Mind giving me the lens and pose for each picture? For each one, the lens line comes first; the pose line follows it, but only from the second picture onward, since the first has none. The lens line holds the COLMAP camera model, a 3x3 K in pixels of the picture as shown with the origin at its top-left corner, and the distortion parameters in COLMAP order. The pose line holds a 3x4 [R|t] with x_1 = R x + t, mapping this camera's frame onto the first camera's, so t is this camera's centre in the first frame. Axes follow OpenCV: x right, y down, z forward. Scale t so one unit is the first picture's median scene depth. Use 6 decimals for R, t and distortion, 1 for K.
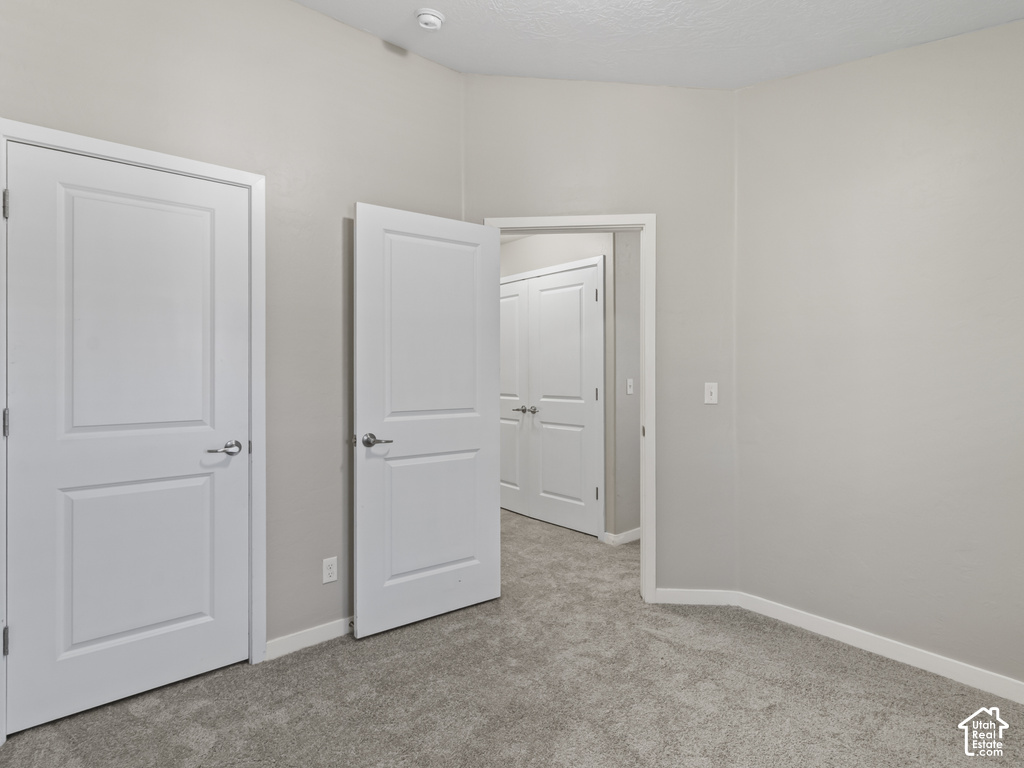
lens RADIAL K [[547.0, 0, 516.9], [0, 547.0, 391.6], [0, 0, 1]] dist [-0.001101, 0.000970]
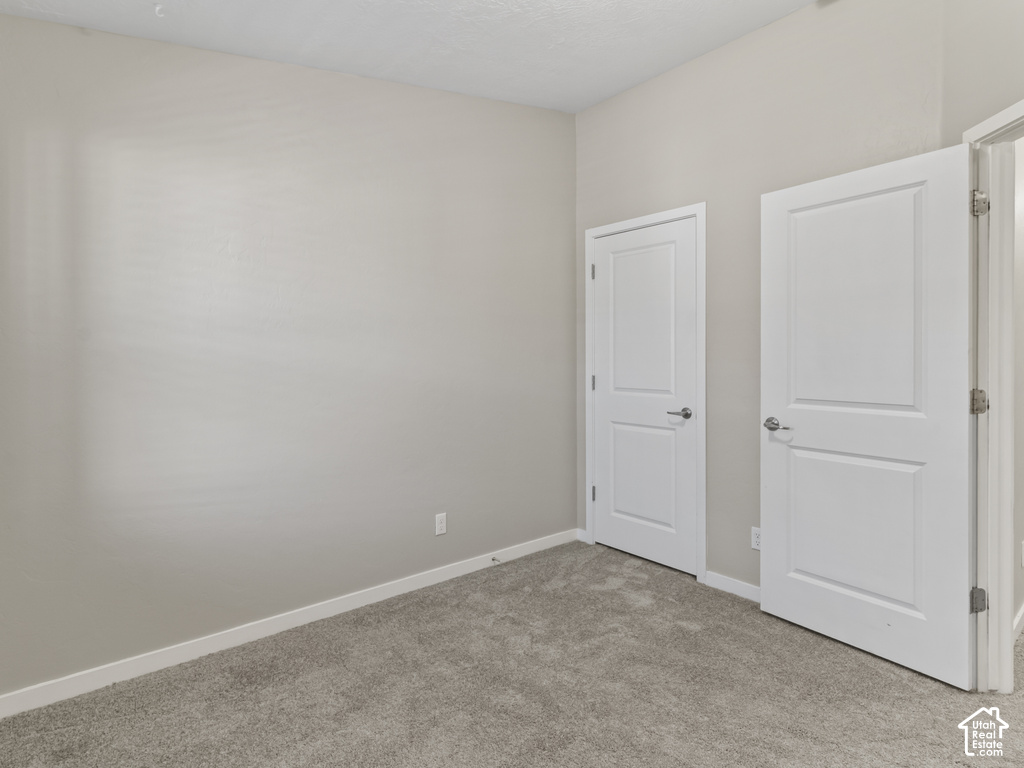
lens RADIAL K [[547.0, 0, 516.9], [0, 547.0, 391.6], [0, 0, 1]] dist [-0.001101, 0.000970]
pose [[-0.005930, 0.063725, -0.997950, 0.831525], [-0.034131, 0.997373, 0.063891, -0.022428], [0.999400, 0.034440, -0.003740, 0.584742]]
